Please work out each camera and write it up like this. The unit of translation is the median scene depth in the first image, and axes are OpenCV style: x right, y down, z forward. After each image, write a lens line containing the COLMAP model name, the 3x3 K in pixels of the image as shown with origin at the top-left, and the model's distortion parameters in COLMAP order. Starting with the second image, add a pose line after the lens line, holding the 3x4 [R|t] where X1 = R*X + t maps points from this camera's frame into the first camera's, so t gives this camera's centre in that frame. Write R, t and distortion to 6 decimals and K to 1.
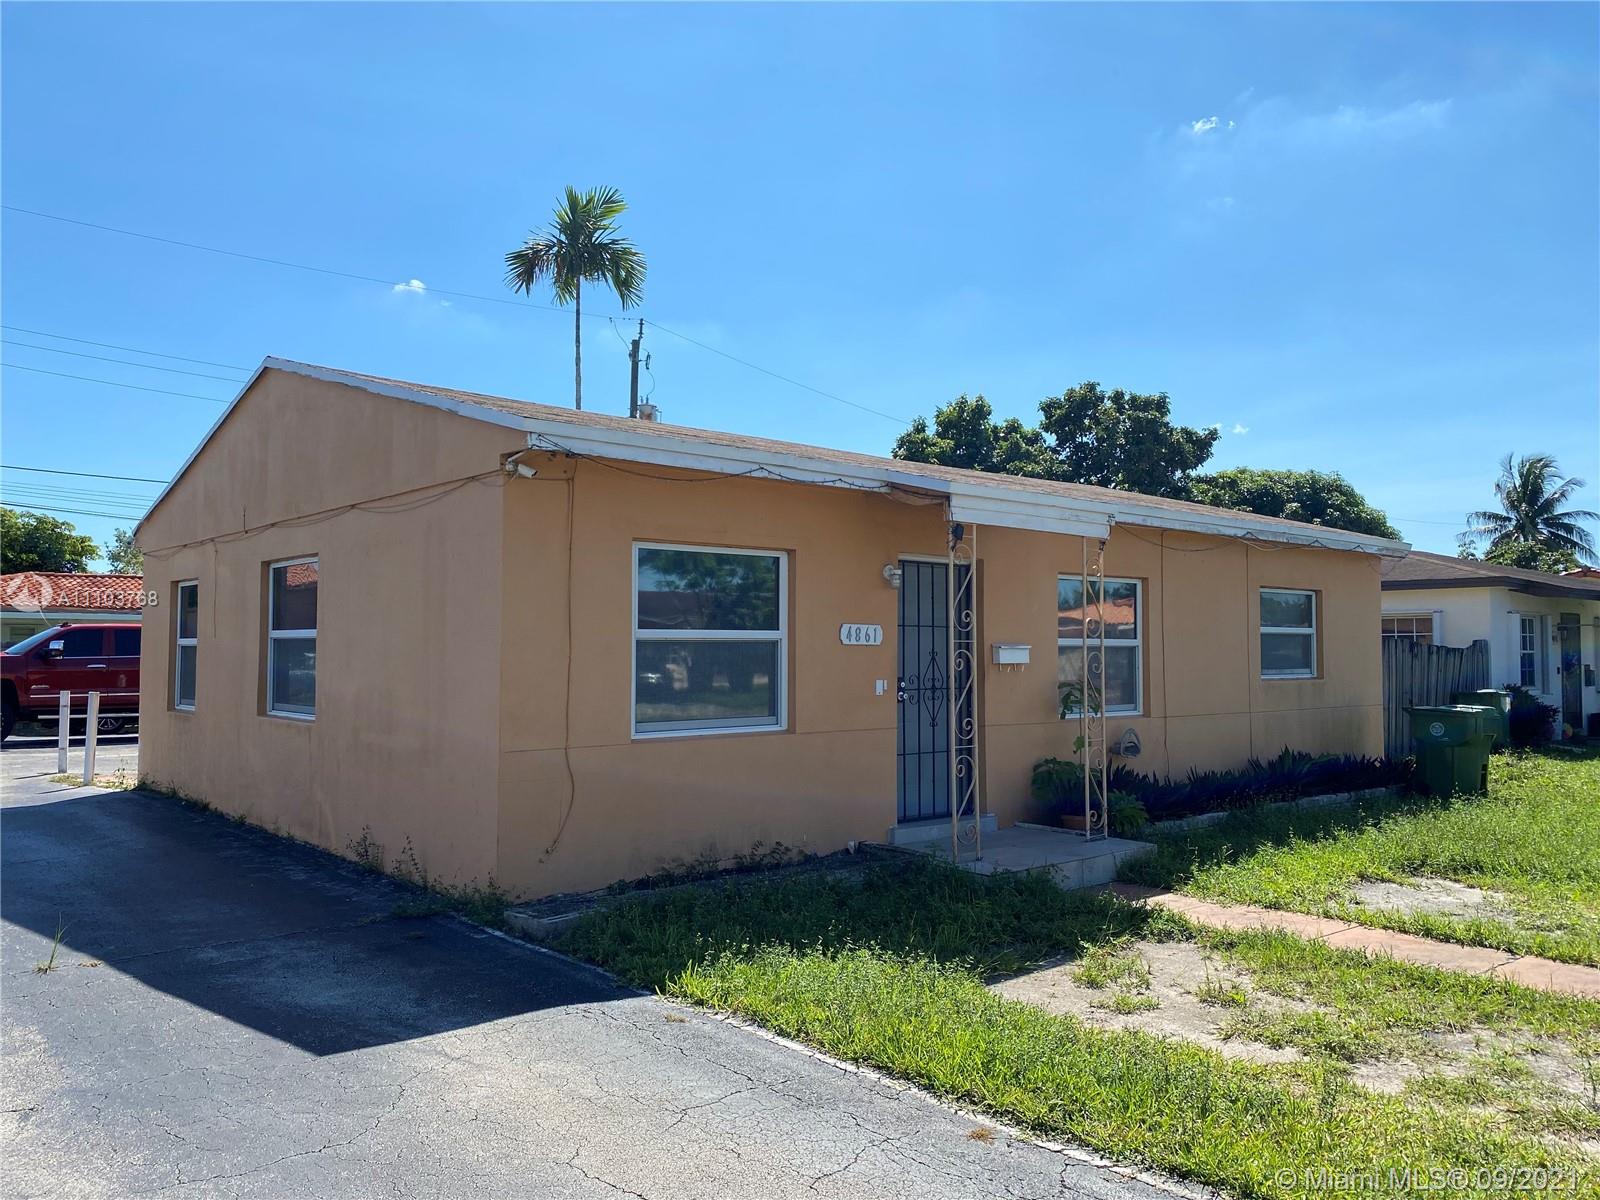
lens RADIAL K [[1205.1, 0, 800.0], [0, 1205.1, 600.0], [0, 0, 1]] dist [0.104591, -0.216754]
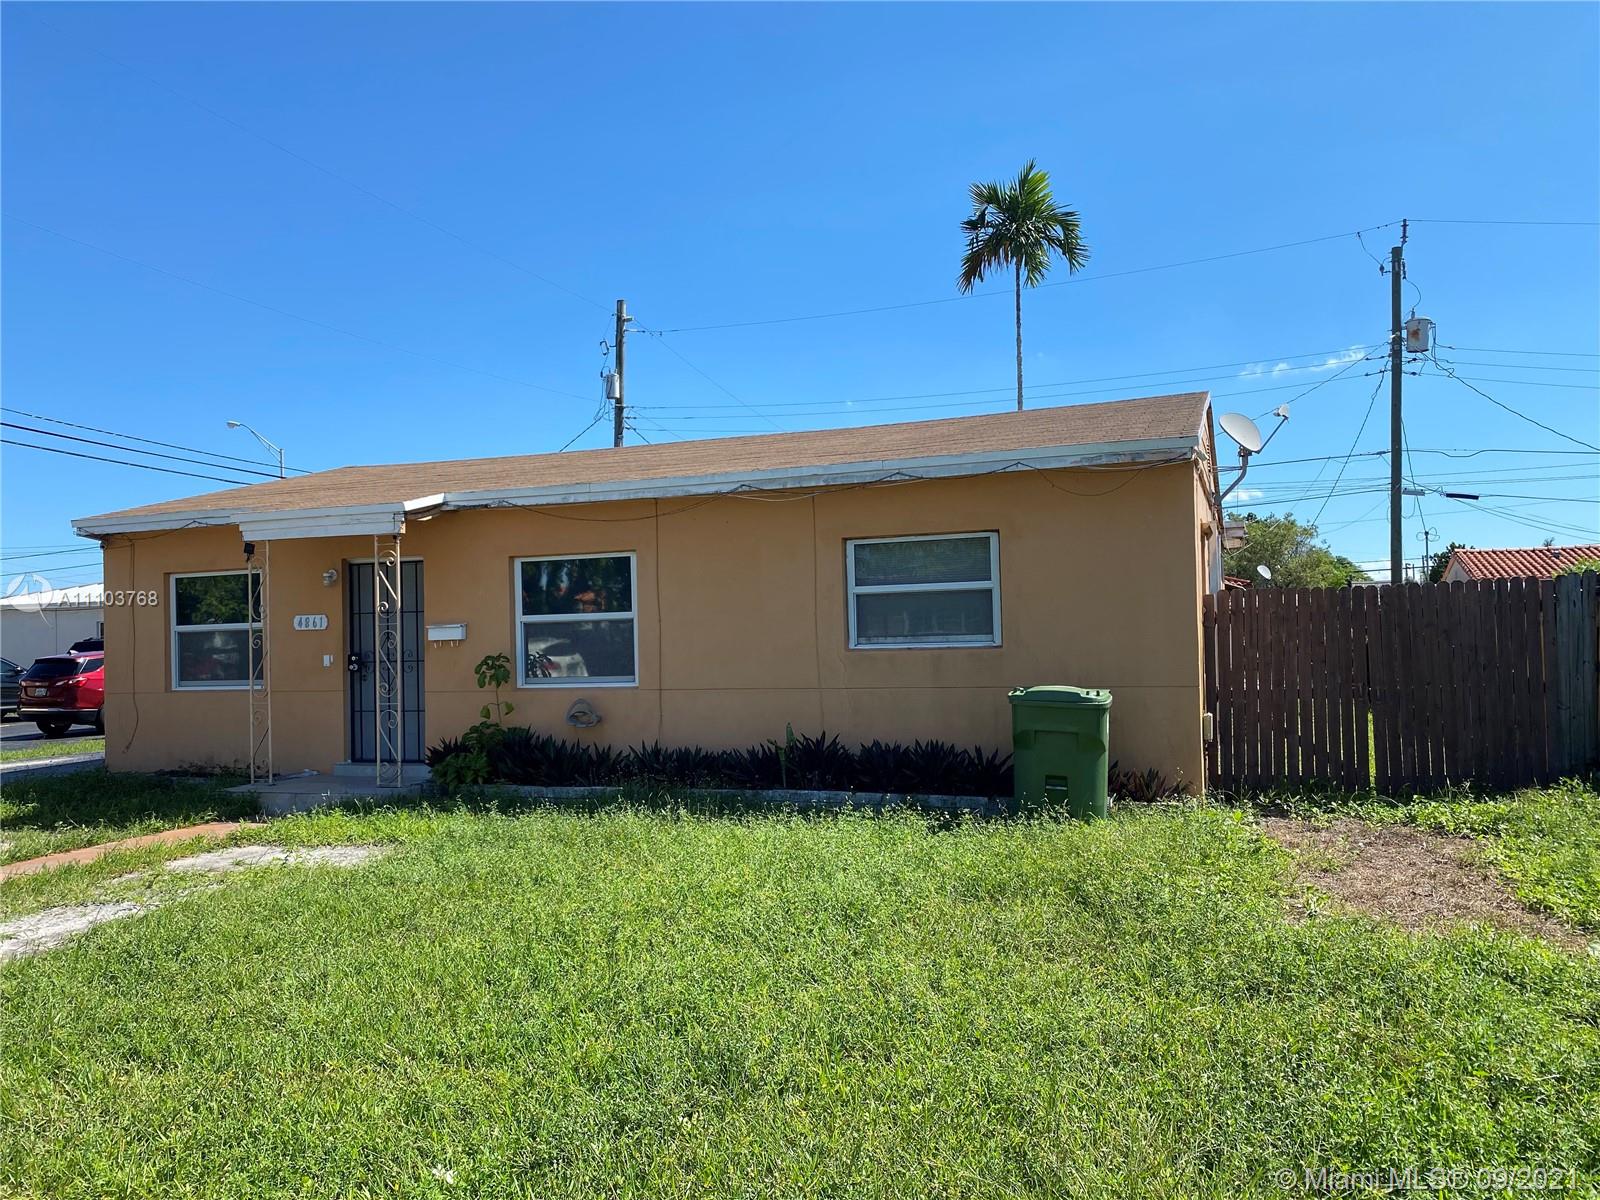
lens RADIAL K [[1205.1, 0, 800.0], [0, 1205.1, 600.0], [0, 0, 1]] dist [0.104591, -0.216754]
pose [[0.475964, -0.039875, -0.878561, 1.376159], [0.063774, 0.997907, -0.010742, 0.047774], [0.877150, -0.050916, 0.477510, 0.731022]]
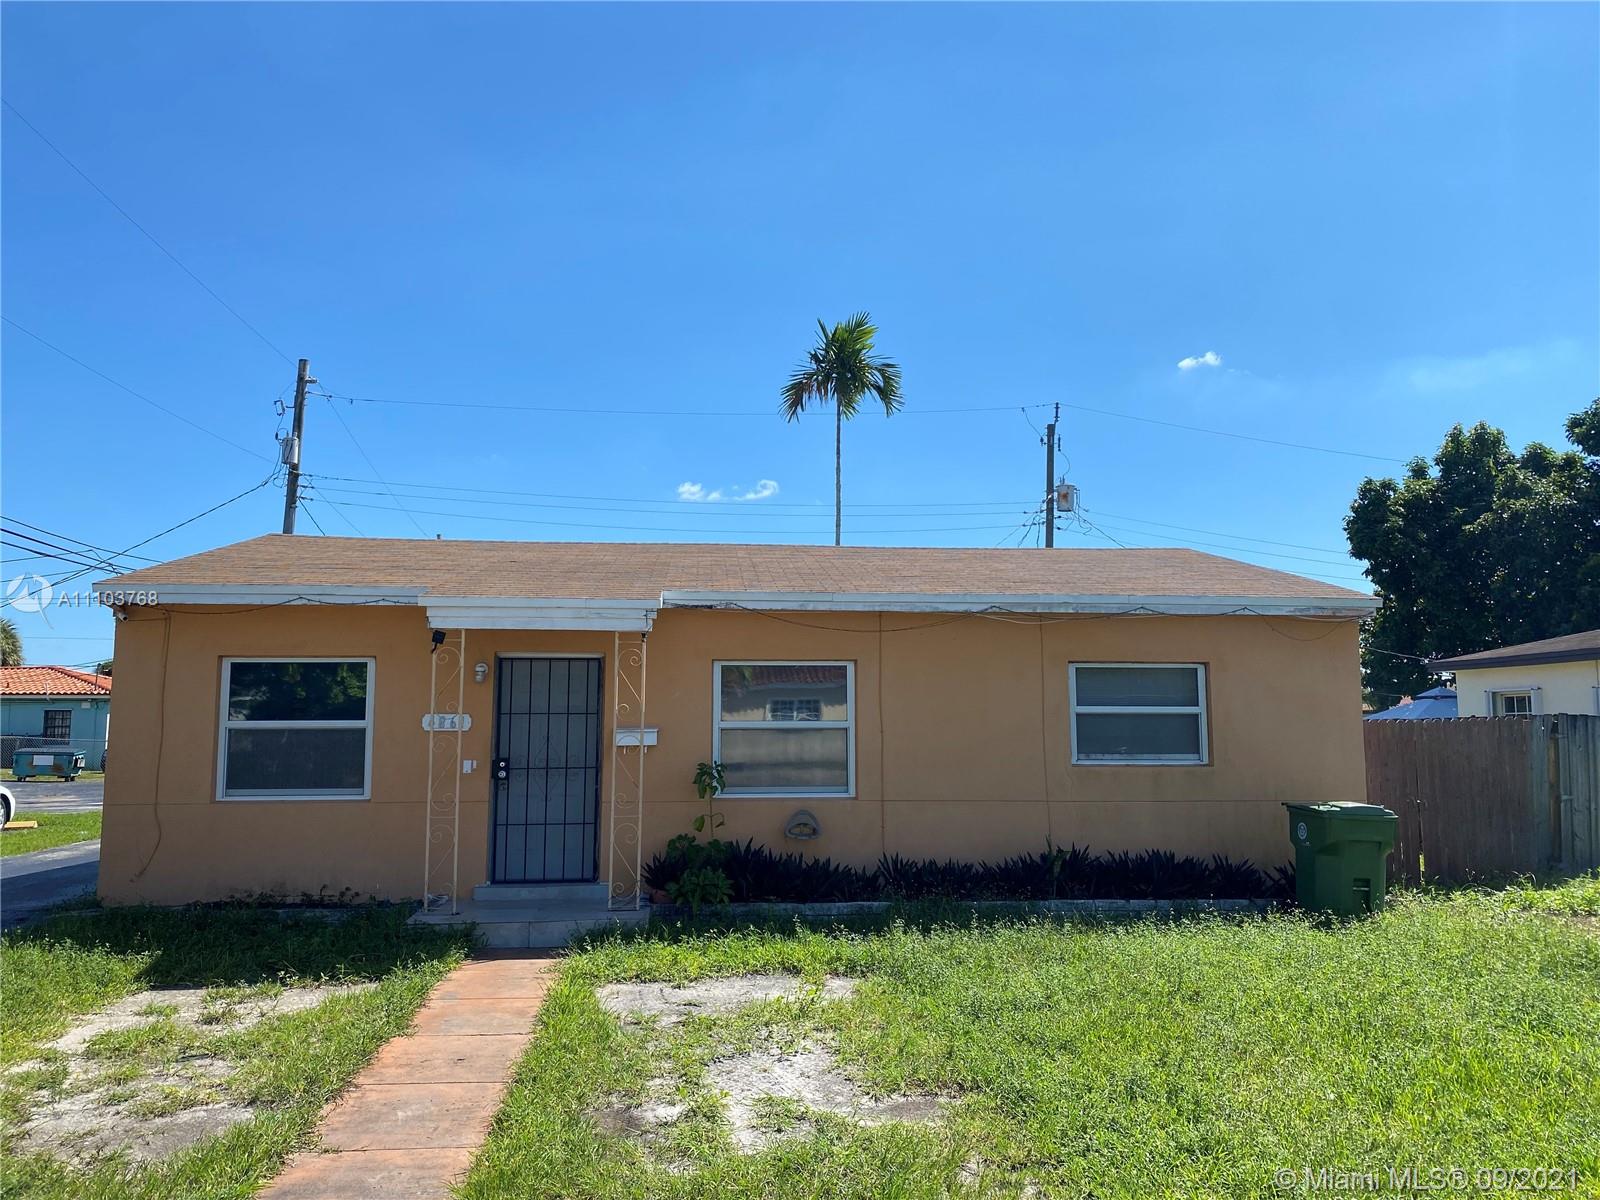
lens RADIAL K [[1183.7, 0, 800.0], [0, 1183.7, 600.0], [0, 0, 1]] dist [0.093621, -0.177803]
pose [[0.810375, -0.061761, -0.582648, 0.927676], [0.025939, 0.997236, -0.069631, -0.001015], [0.585338, 0.041314, 0.809736, 0.203835]]
